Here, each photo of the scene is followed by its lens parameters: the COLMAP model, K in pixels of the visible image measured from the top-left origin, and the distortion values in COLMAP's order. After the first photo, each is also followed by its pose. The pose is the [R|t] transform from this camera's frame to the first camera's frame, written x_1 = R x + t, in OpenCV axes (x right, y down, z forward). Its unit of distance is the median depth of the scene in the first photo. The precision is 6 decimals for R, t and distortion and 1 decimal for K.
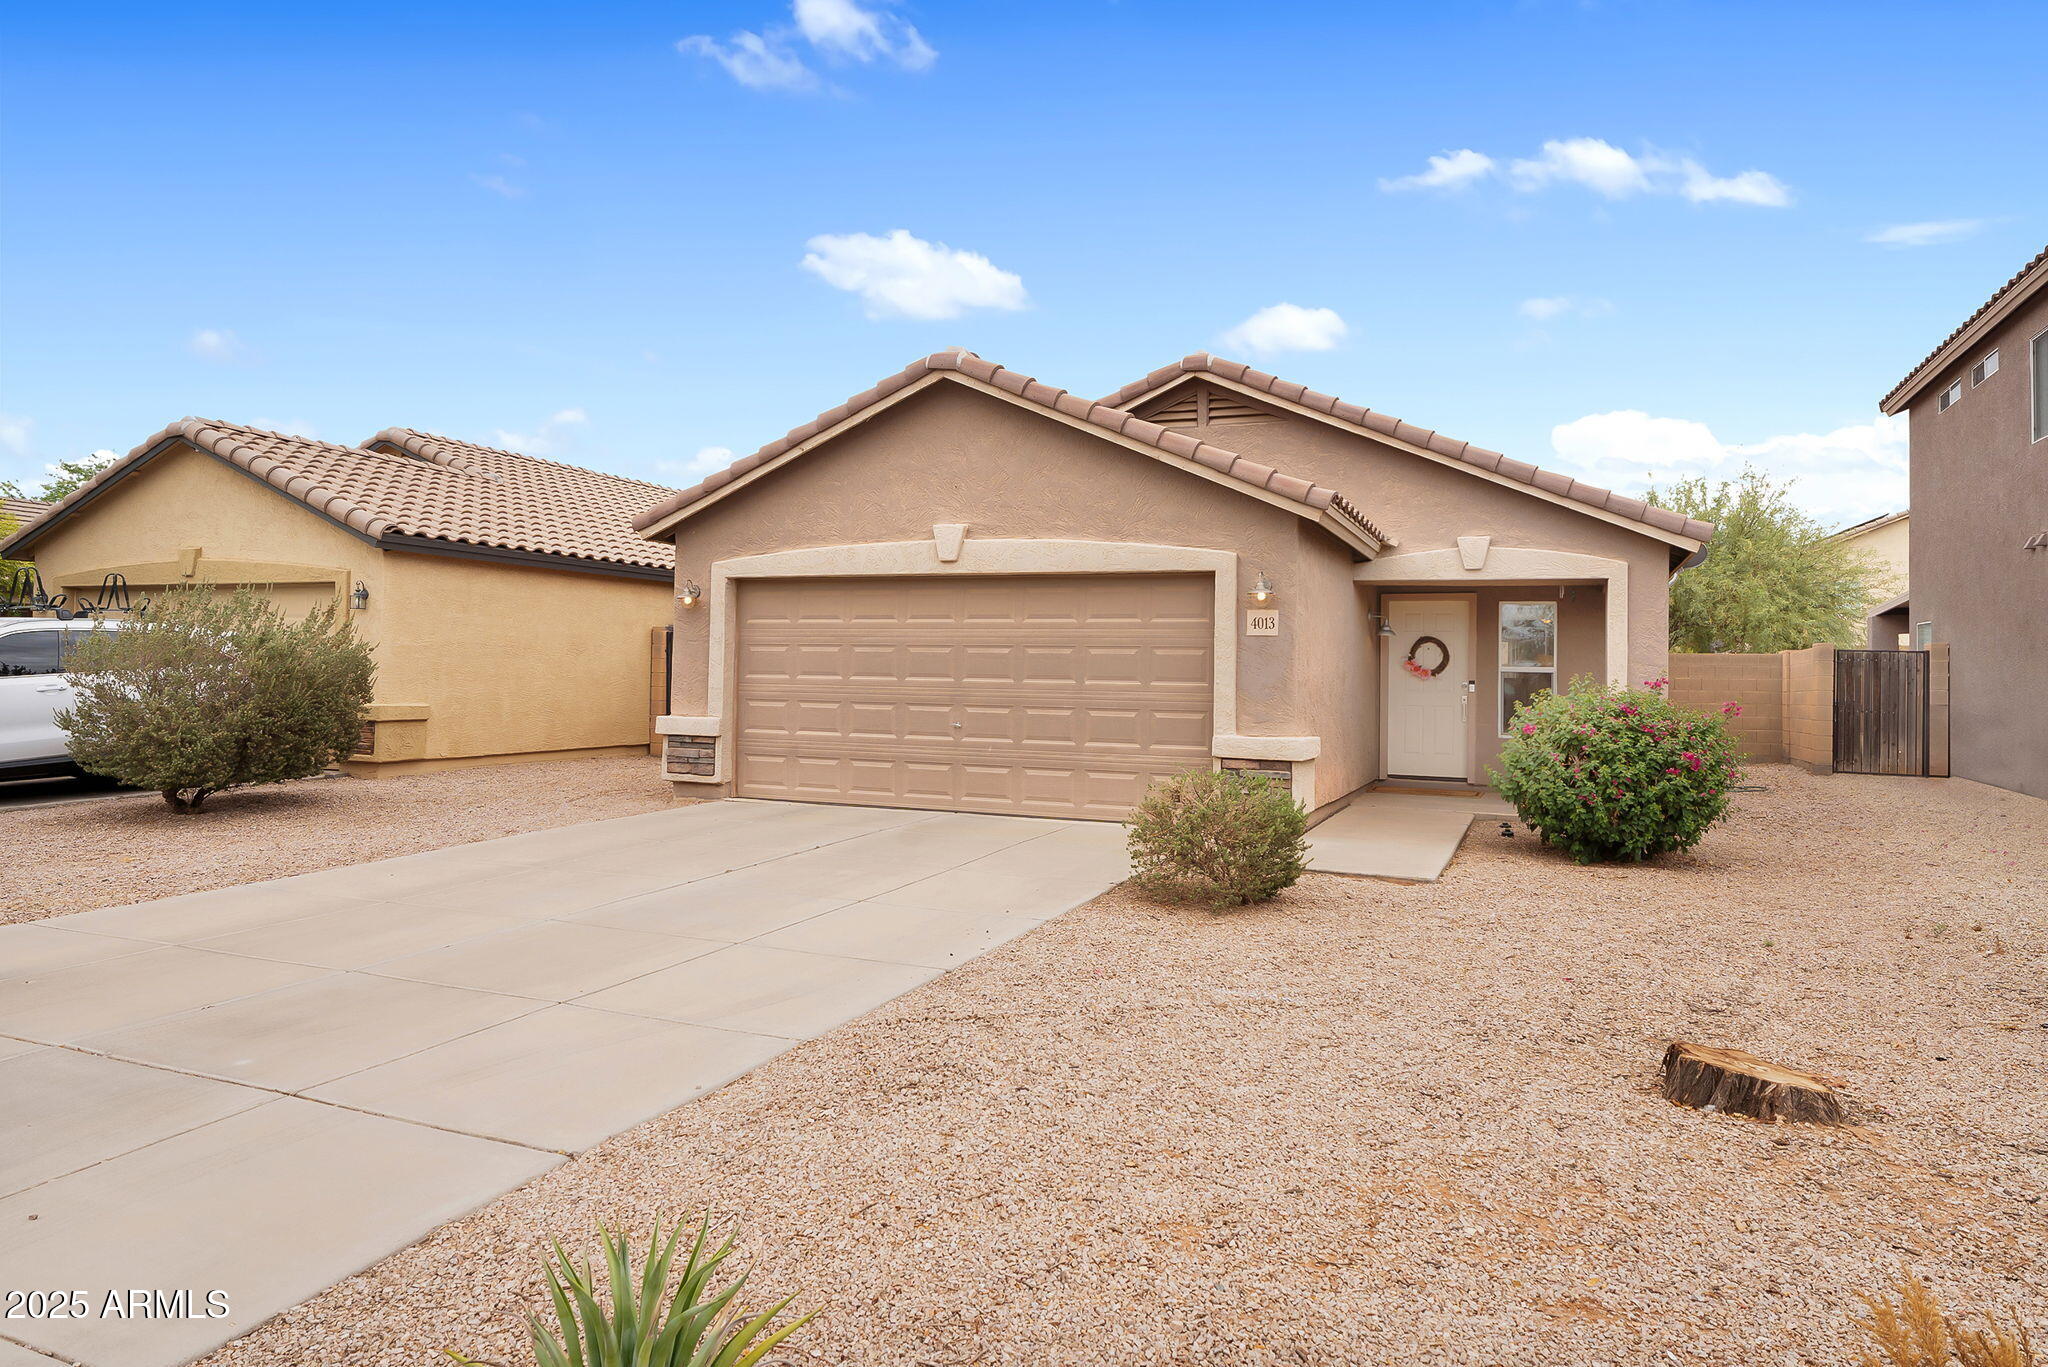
lens RADIAL K [[1267.7, 0, 1014.9], [0, 1267.7, 645.5], [0, 0, 1]] dist [-0.034763, 0.036688]
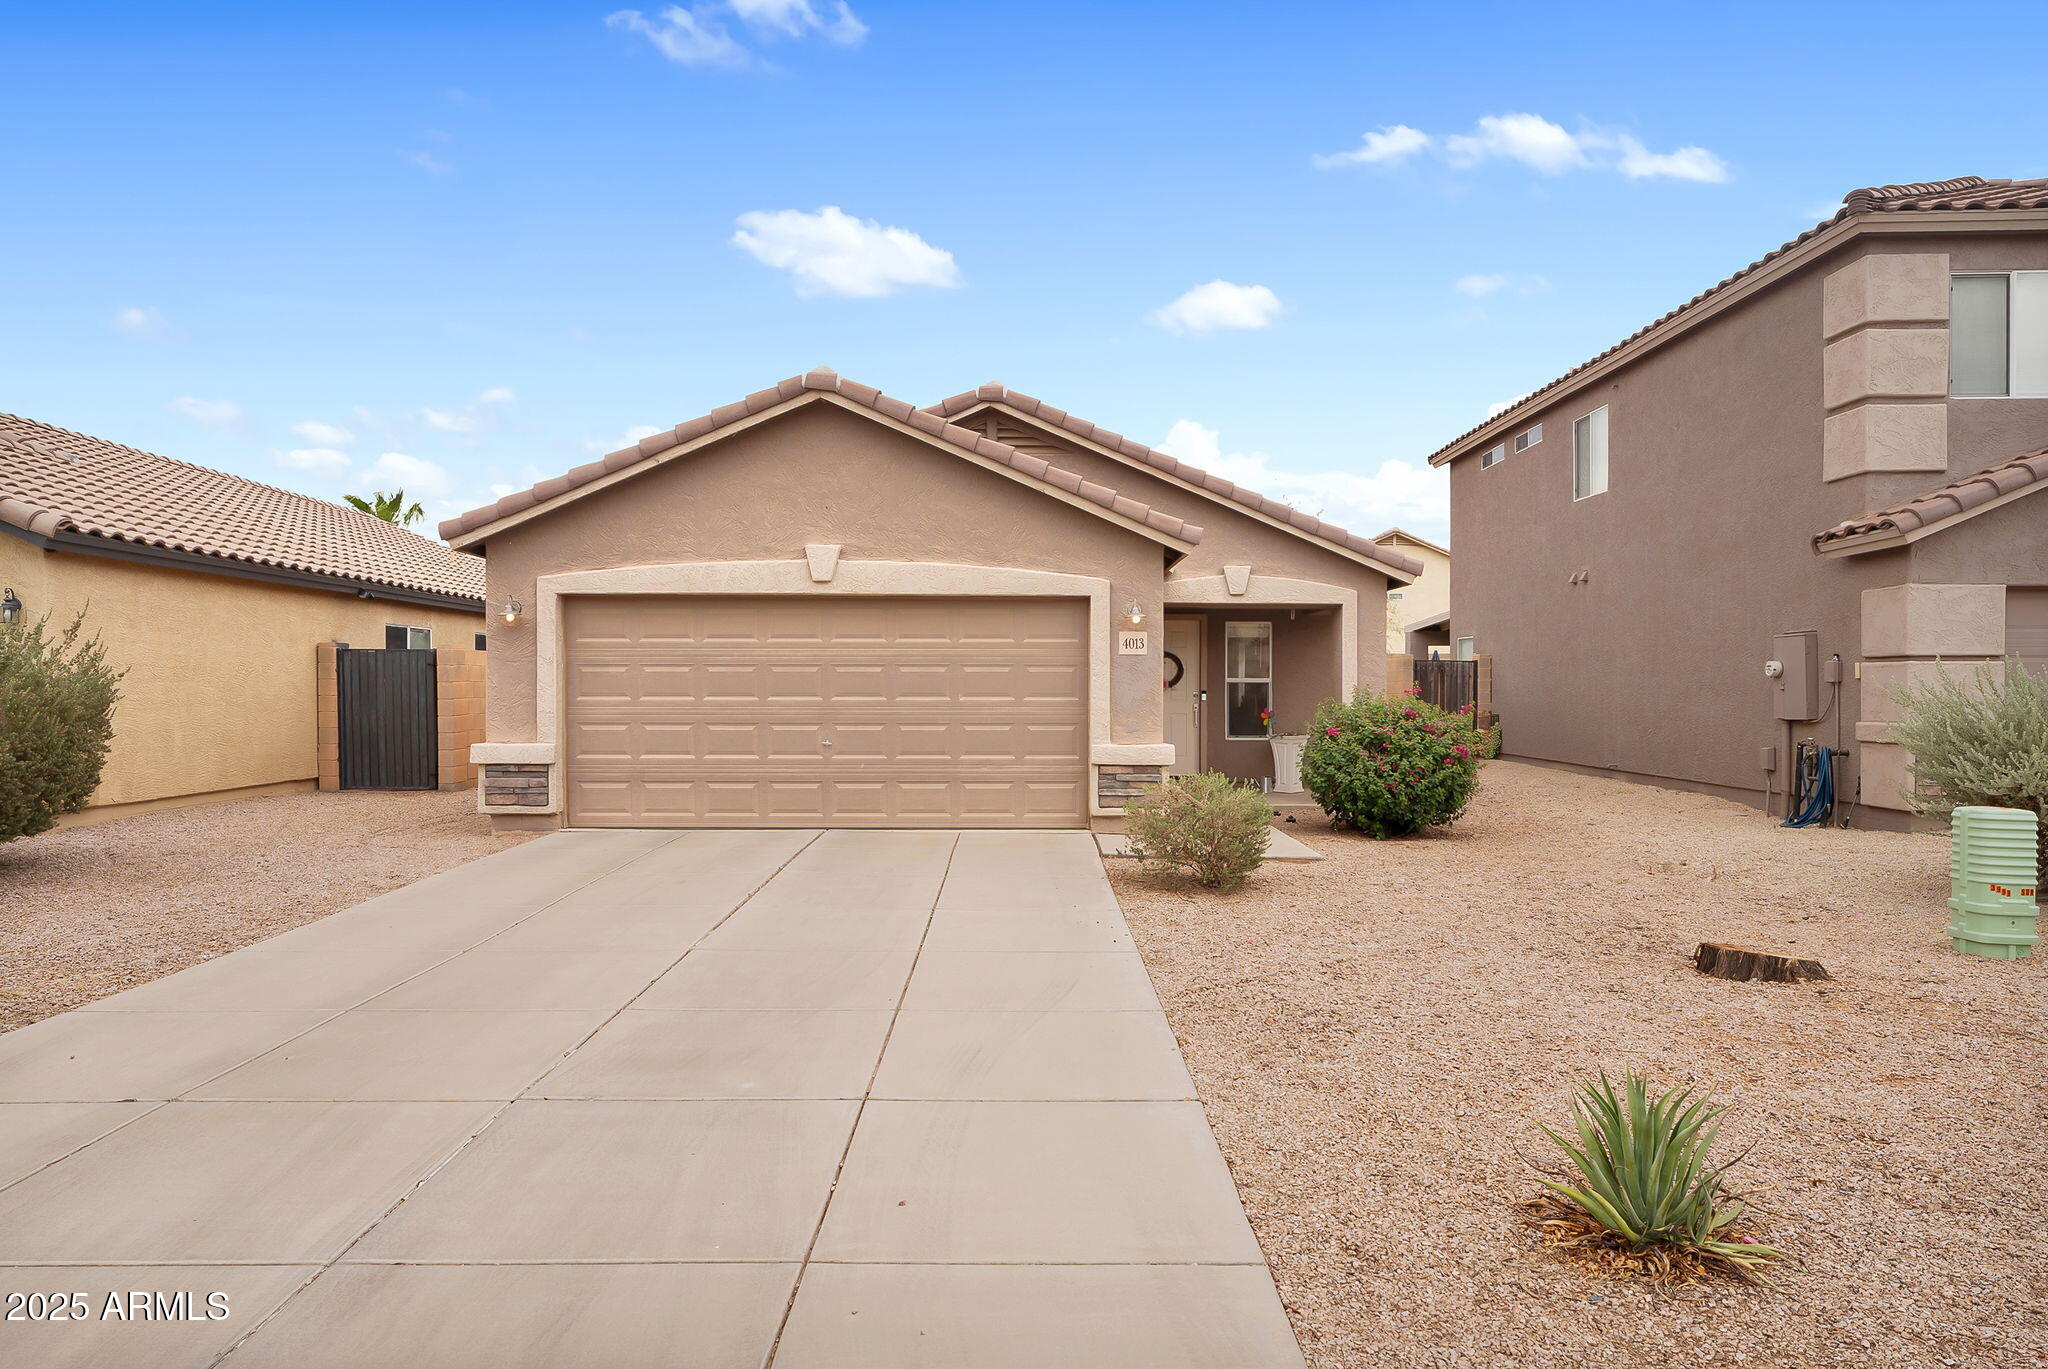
lens RADIAL K [[1309.4, 0, 1023.4], [0, 1309.4, 706.6], [0, 0, 1]] dist [-0.023397, 0.024227]
pose [[0.918311, -0.020680, 0.395319, -0.320043], [0.004827, 0.999145, 0.041052, -0.008975], [-0.395830, -0.035791, 0.917626, -0.023613]]
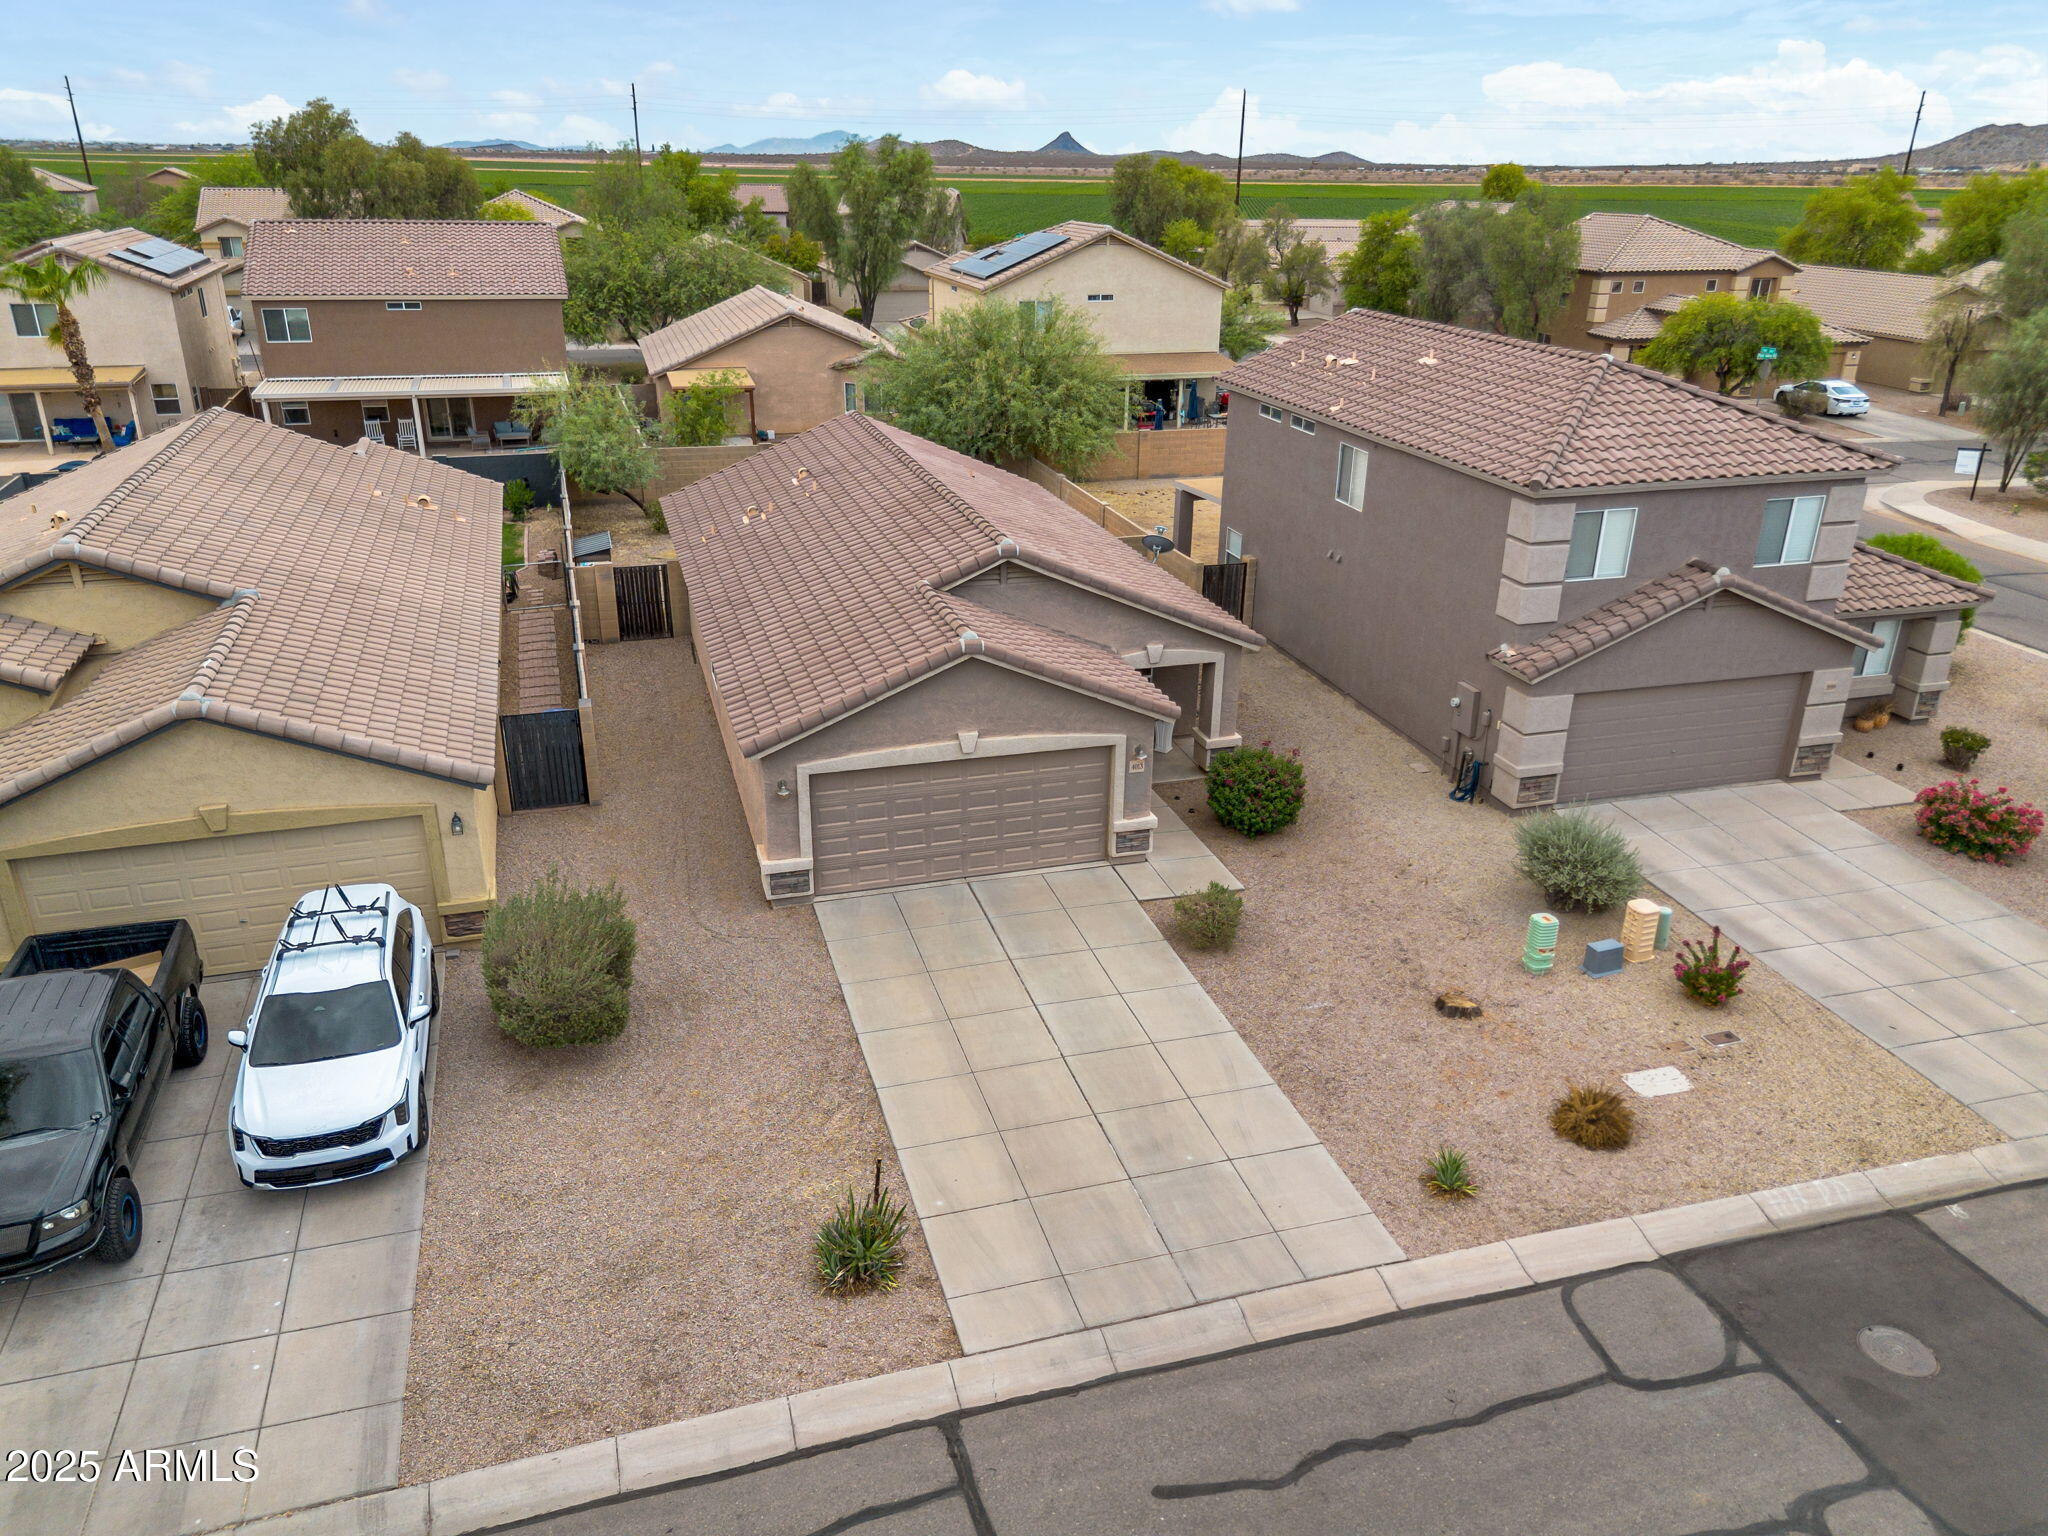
lens RADIAL K [[1434.6, 0, 1024.0], [0, 1434.6, 768.0], [0, 0, 1]] dist [0.069639, -0.053843]
pose [[0.768709, -0.251786, 0.587954, -1.140403], [-0.012184, 0.913323, 0.407053, -0.838390], [-0.639482, -0.320069, 0.699012, -0.409974]]
